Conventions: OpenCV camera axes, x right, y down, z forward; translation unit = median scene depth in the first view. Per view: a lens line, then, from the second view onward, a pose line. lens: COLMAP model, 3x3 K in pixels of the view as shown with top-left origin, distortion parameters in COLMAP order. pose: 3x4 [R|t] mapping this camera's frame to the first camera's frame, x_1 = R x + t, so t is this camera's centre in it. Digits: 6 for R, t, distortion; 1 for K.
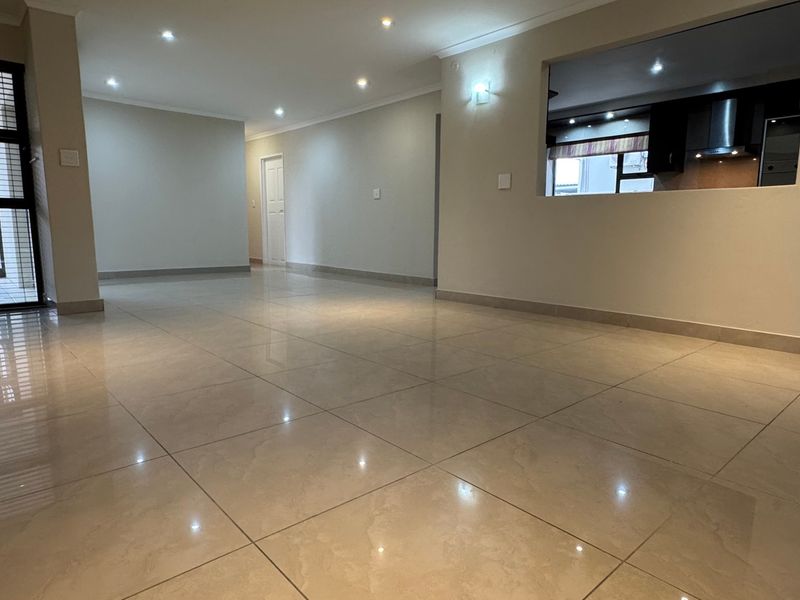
lens RADIAL K [[496.8, 0, 400.0], [0, 496.8, 300.0], [0, 0, 1]] dist [-0.002532, -0.001415]
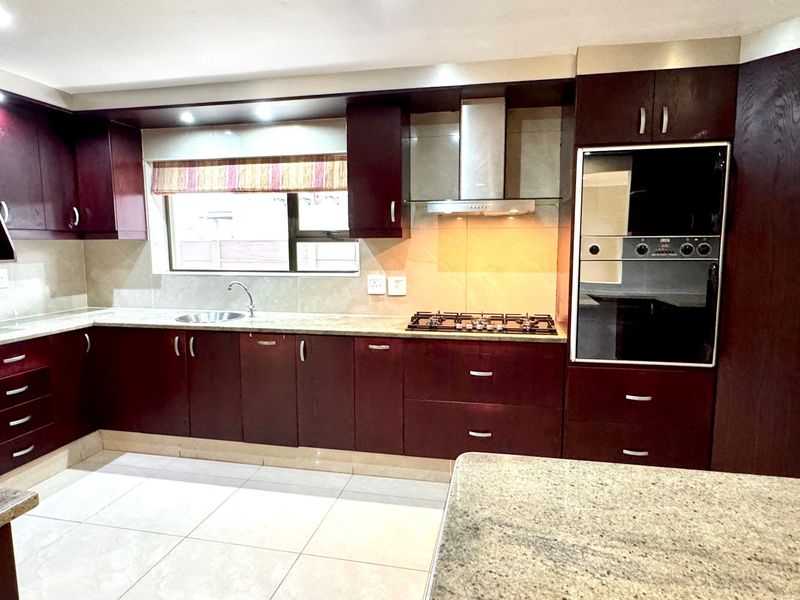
lens RADIAL K [[496.8, 0, 400.0], [0, 496.8, 300.0], [0, 0, 1]] dist [-0.002532, -0.001415]
pose [[0.800115, -0.085800, 0.593679, 0.228696], [0.103474, 0.994623, 0.004290, -0.181762], [-0.590855, 0.057998, 0.804691, 0.549304]]
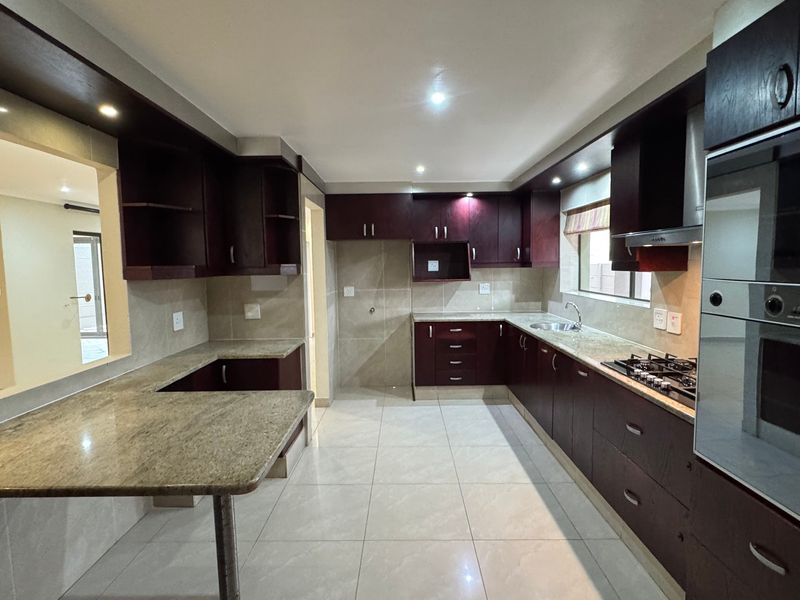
lens RADIAL K [[432.1, 0, 400.0], [0, 432.1, 300.0], [0, 0, 1]] dist [-0.003480, -0.001072]
pose [[0.741198, 0.032849, -0.670483, 0.594795], [-0.074568, 0.996650, -0.033604, -0.182773], [0.667133, 0.074904, 0.741164, 0.491791]]
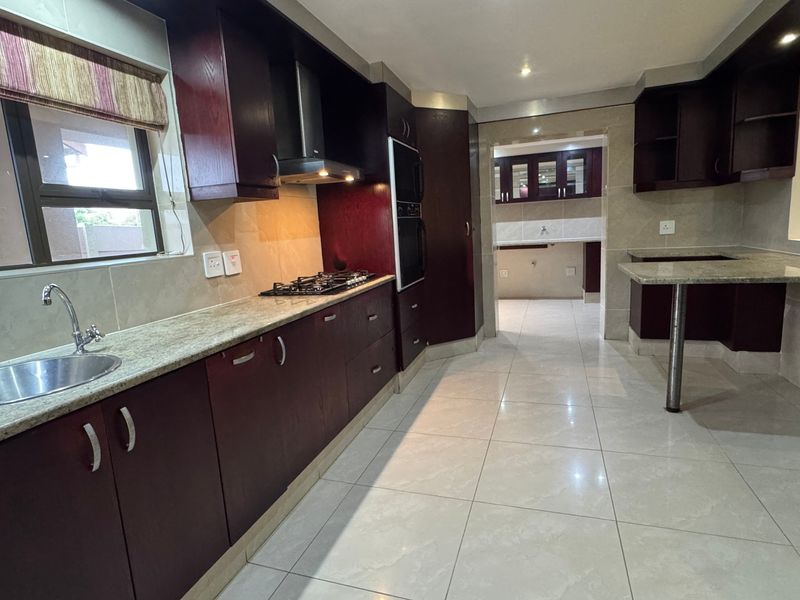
lens RADIAL K [[432.1, 0, 400.0], [0, 432.1, 300.0], [0, 0, 1]] dist [-0.003480, -0.001072]
pose [[-0.496293, -0.127706, 0.858711, 0.154122], [0.185309, 0.950743, 0.248493, -0.226064], [-0.848147, 0.282452, -0.448182, 0.992715]]
